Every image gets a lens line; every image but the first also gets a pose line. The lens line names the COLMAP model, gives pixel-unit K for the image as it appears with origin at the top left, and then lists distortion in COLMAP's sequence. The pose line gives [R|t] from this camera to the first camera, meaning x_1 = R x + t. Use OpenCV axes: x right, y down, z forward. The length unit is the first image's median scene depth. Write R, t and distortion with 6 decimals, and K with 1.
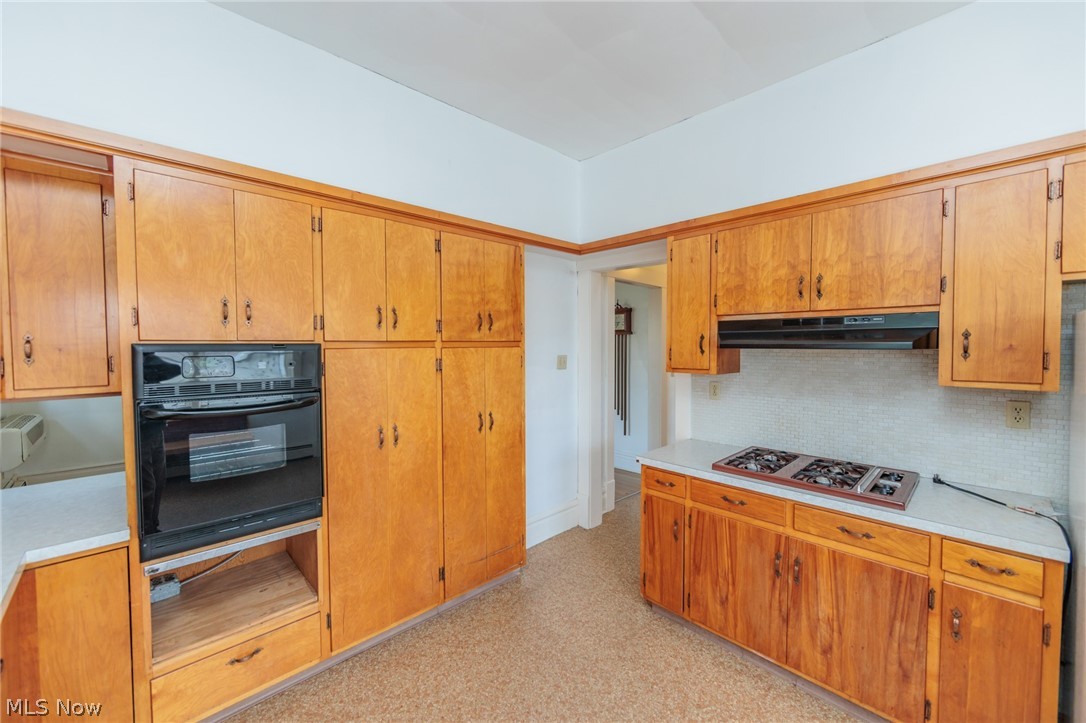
lens RADIAL K [[425.4, 0, 542.4], [0, 425.4, 358.3], [0, 0, 1]] dist [-0.002768, 0.000059]
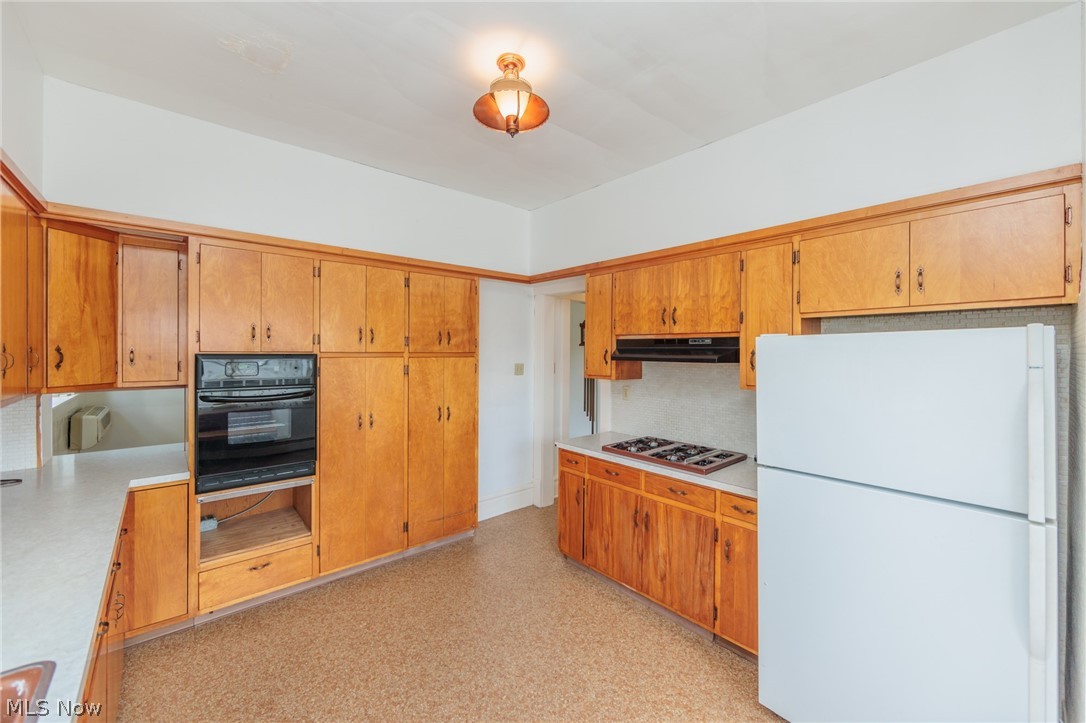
lens RADIAL K [[425.4, 0, 545.6], [0, 425.4, 353.9], [0, 0, 1]] dist [-0.002768, 0.000059]
pose [[0.998923, 0.011114, -0.045042, 0.289513], [-0.012321, 0.999570, -0.026611, -0.005549], [0.044726, 0.027137, 0.998631, -0.370668]]
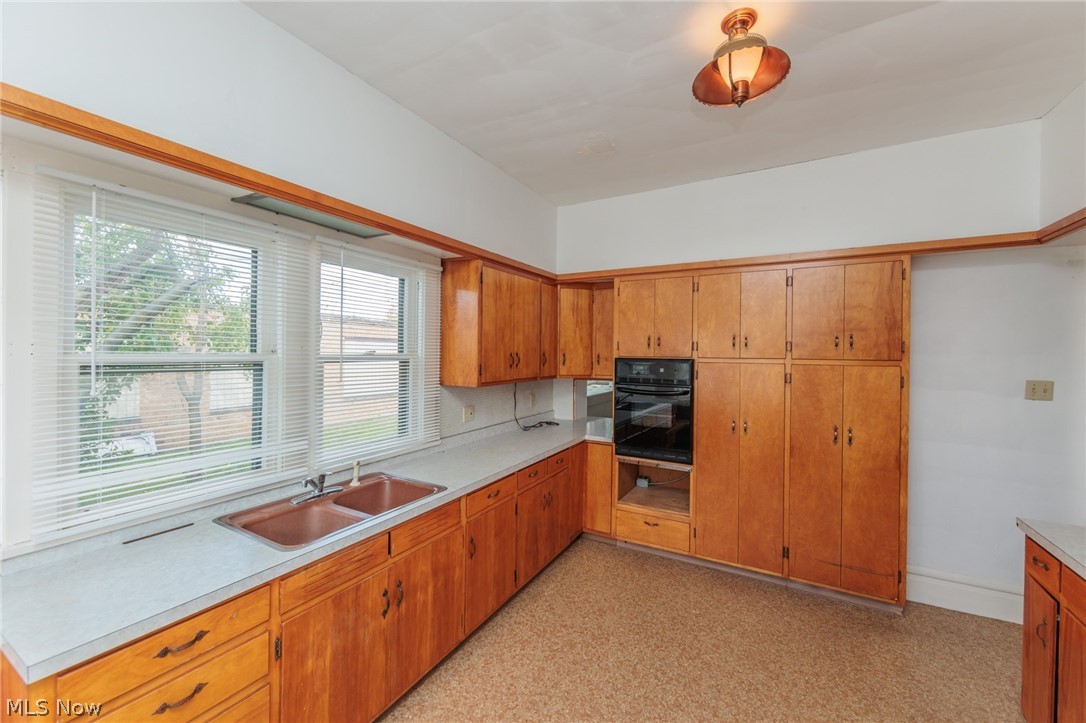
lens RADIAL K [[425.4, 0, 543.0], [0, 425.4, 353.5], [0, 0, 1]] dist [-0.002768, 0.000059]
pose [[0.285224, 0.010209, -0.958406, 0.809444], [-0.043953, 0.999031, -0.002439, -0.024153], [0.957452, 0.042821, 0.285397, -0.028597]]
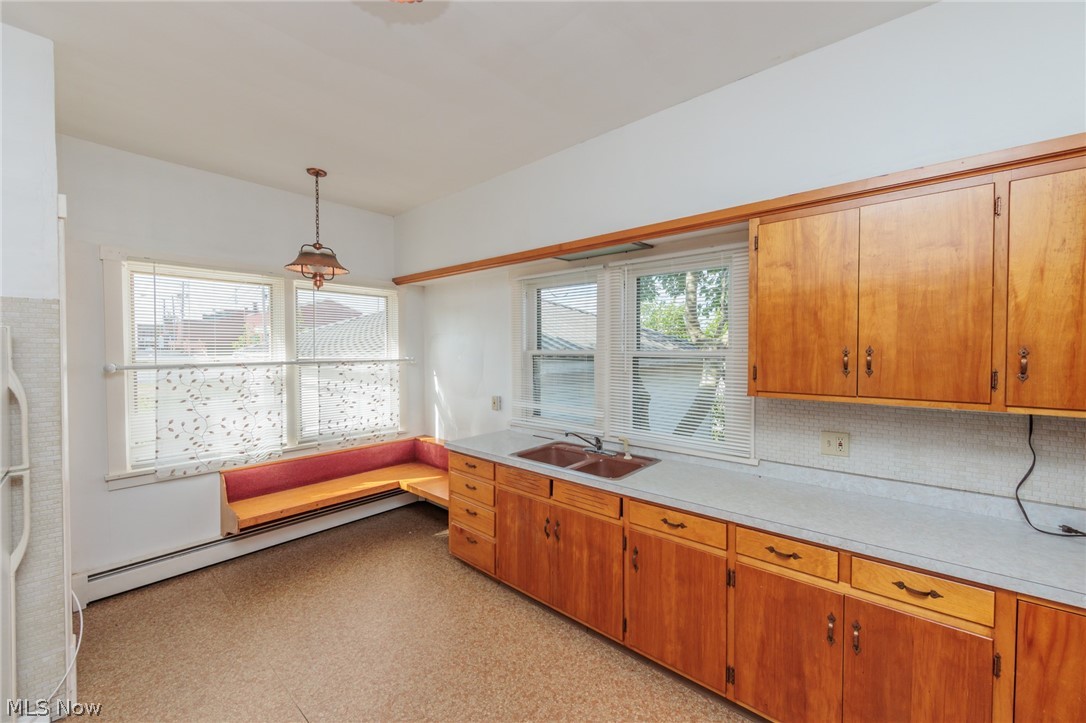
lens RADIAL K [[425.4, 0, 538.9], [0, 425.4, 357.9], [0, 0, 1]] dist [-0.002768, 0.000059]
pose [[-0.997263, 0.005809, -0.073713, 0.021085], [0.001657, 0.998414, 0.056267, -0.053497], [0.073923, 0.055991, -0.995691, 1.081520]]
